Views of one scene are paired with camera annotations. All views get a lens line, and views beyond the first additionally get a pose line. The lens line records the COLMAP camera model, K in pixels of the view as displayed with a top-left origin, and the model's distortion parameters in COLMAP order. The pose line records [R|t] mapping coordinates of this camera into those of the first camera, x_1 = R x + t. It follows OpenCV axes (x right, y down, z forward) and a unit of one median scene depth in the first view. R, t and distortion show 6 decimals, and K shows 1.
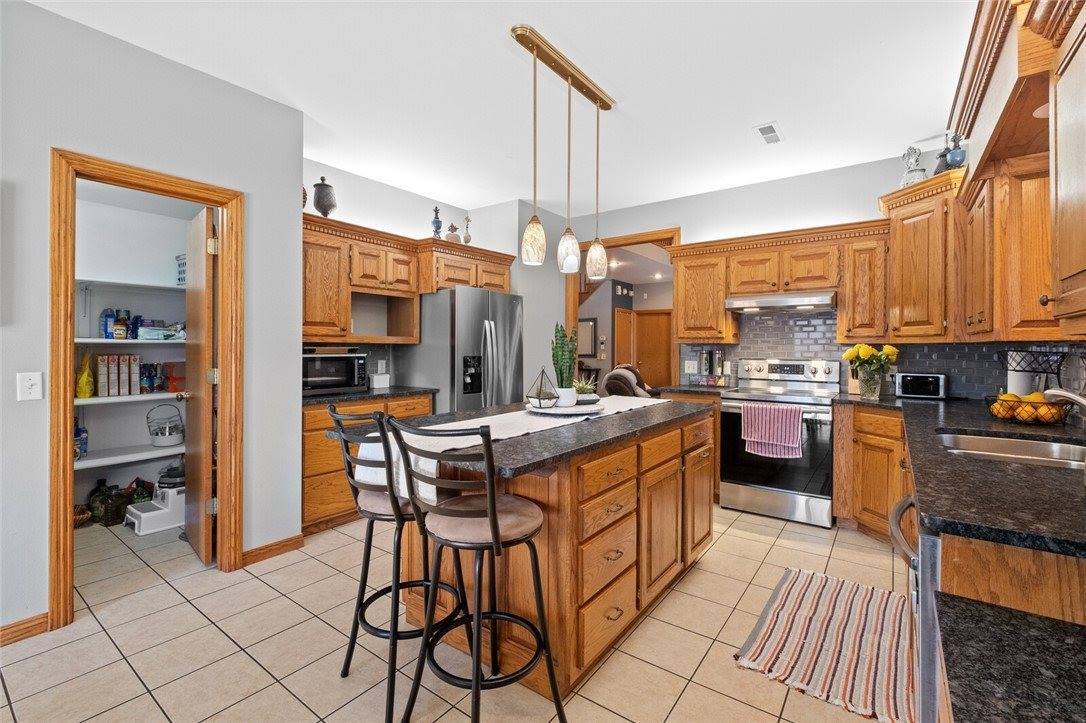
lens RADIAL K [[475.2, 0, 546.0], [0, 475.2, 352.3], [0, 0, 1]] dist [0.000335, -0.000019]
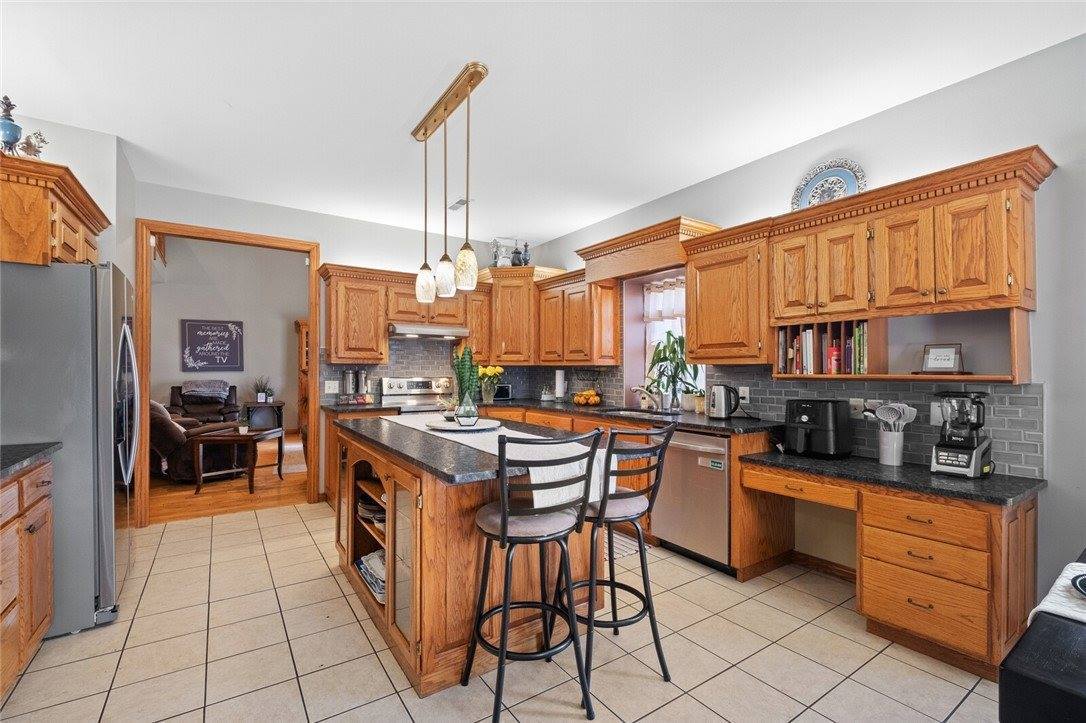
lens RADIAL K [[475.2, 0, 545.5], [0, 475.2, 367.3], [0, 0, 1]] dist [0.000335, -0.000019]
pose [[0.334202, 0.001140, 0.942501, -0.560275], [0.006254, 0.999975, -0.003427, -0.004979], [-0.942481, 0.007039, 0.334186, 0.284610]]
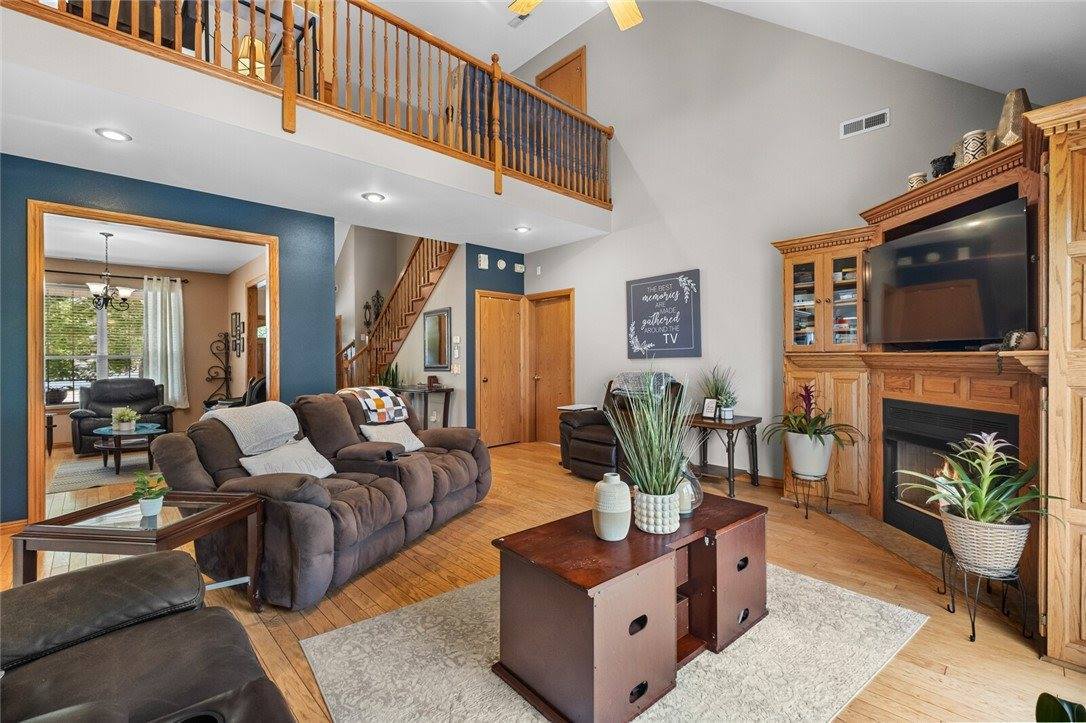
lens RADIAL K [[475.2, 0, 543.1], [0, 475.2, 359.6], [0, 0, 1]] dist [0.000335, -0.000019]
pose [[0.978281, -0.014149, -0.206801, 0.914720], [0.013061, 0.999893, -0.006623, 0.005323], [0.206872, 0.003778, 0.978361, 1.053542]]
